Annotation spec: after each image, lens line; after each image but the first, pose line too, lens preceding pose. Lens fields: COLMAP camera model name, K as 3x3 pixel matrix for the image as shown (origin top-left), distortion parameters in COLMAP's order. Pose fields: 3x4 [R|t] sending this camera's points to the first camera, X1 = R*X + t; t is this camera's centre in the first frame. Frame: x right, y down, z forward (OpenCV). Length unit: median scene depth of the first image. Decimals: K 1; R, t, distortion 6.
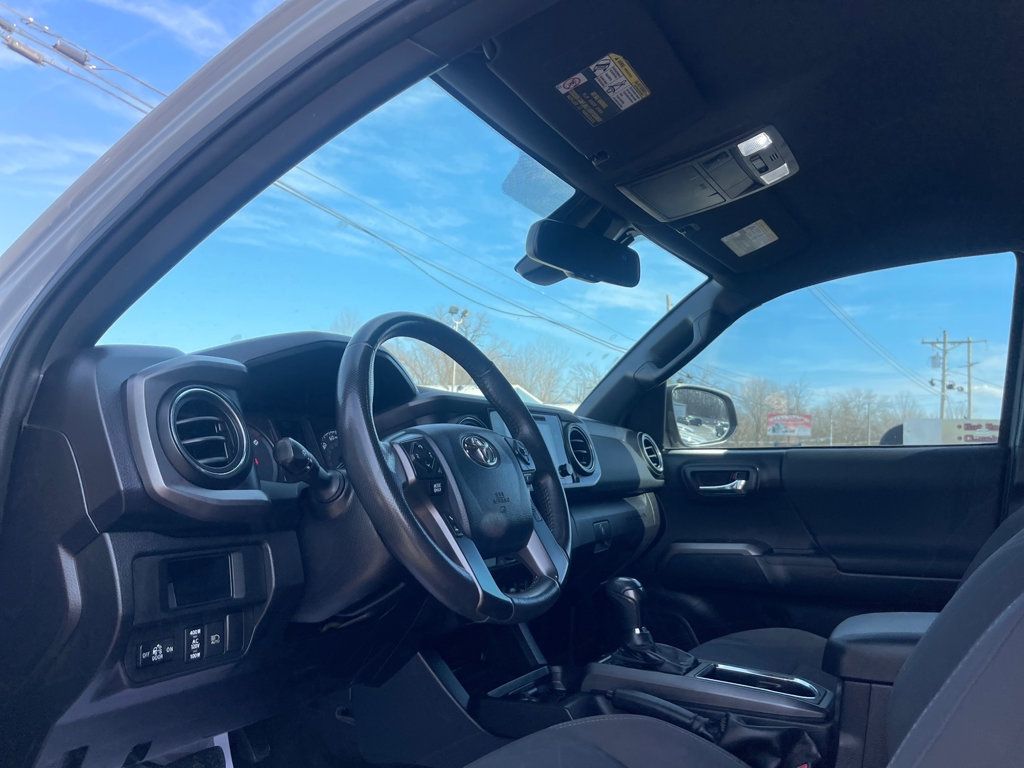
lens RADIAL K [[788.6, 0, 510.0], [0, 788.6, 381.6], [0, 0, 1]] dist [0.047541, -0.096092]
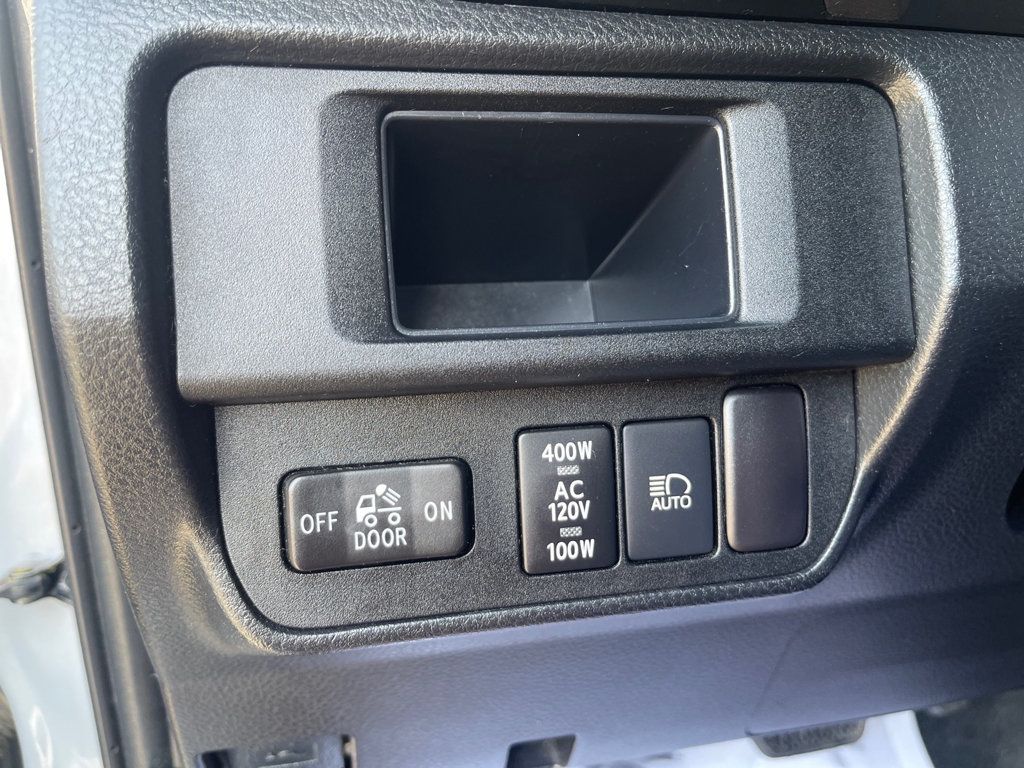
lens RADIAL K [[788.6, 0, 507.8], [0, 788.6, 384.5], [0, 0, 1]] dist [0.047541, -0.096092]
pose [[0.685420, 0.042441, -0.726910, -0.239135], [0.108633, 0.981167, 0.159718, 0.252827], [0.719999, -0.188440, 0.667901, 0.819628]]
